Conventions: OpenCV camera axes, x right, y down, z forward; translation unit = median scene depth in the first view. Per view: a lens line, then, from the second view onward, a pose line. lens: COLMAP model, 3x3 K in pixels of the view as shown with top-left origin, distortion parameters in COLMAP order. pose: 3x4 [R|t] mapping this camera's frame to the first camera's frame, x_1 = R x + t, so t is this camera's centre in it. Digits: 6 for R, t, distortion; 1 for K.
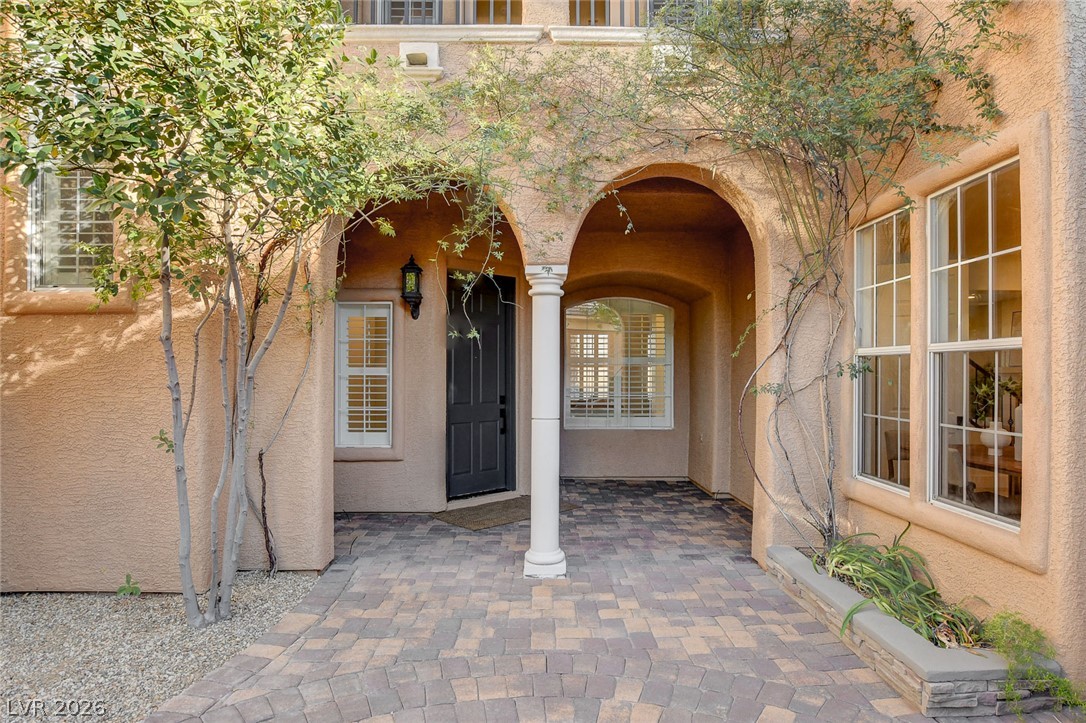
lens RADIAL K [[607.9, 0, 545.9], [0, 607.9, 373.1], [0, 0, 1]] dist [-0.026264, 0.000833]
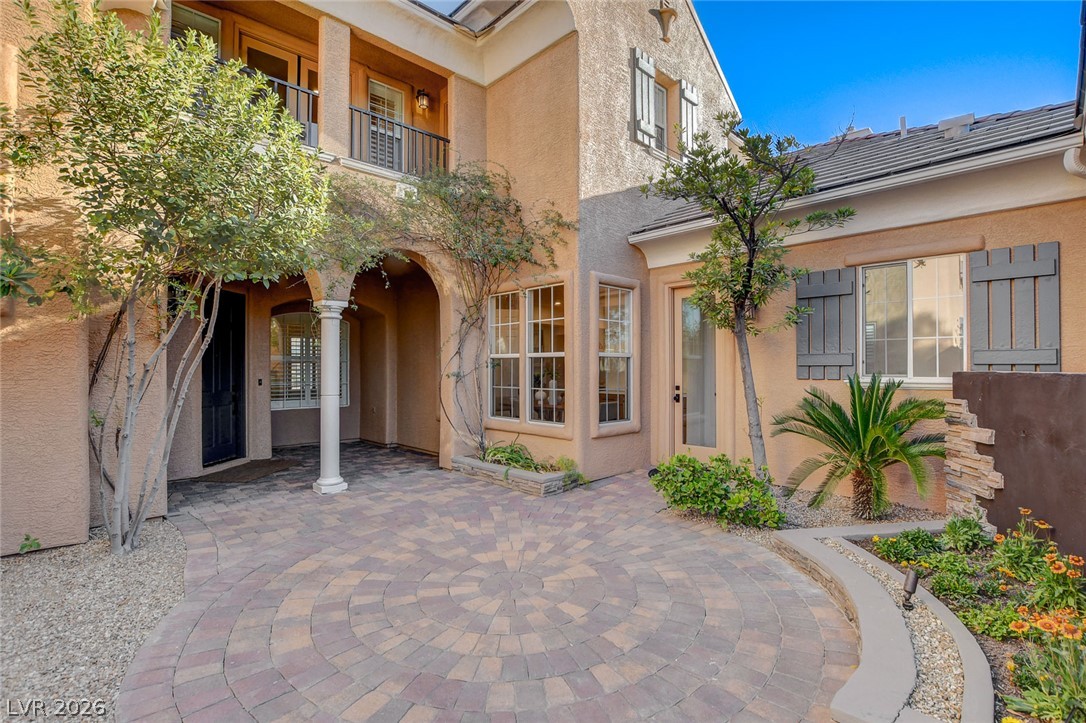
lens RADIAL K [[522.0, 0, 544.1], [0, 522.0, 363.1], [0, 0, 1]] dist [-0.028449, -0.001029]
pose [[0.729901, 0.001497, 0.683551, -0.583989], [0.005169, 0.999957, -0.007710, 0.003252], [-0.683534, 0.009161, 0.729862, -0.430310]]
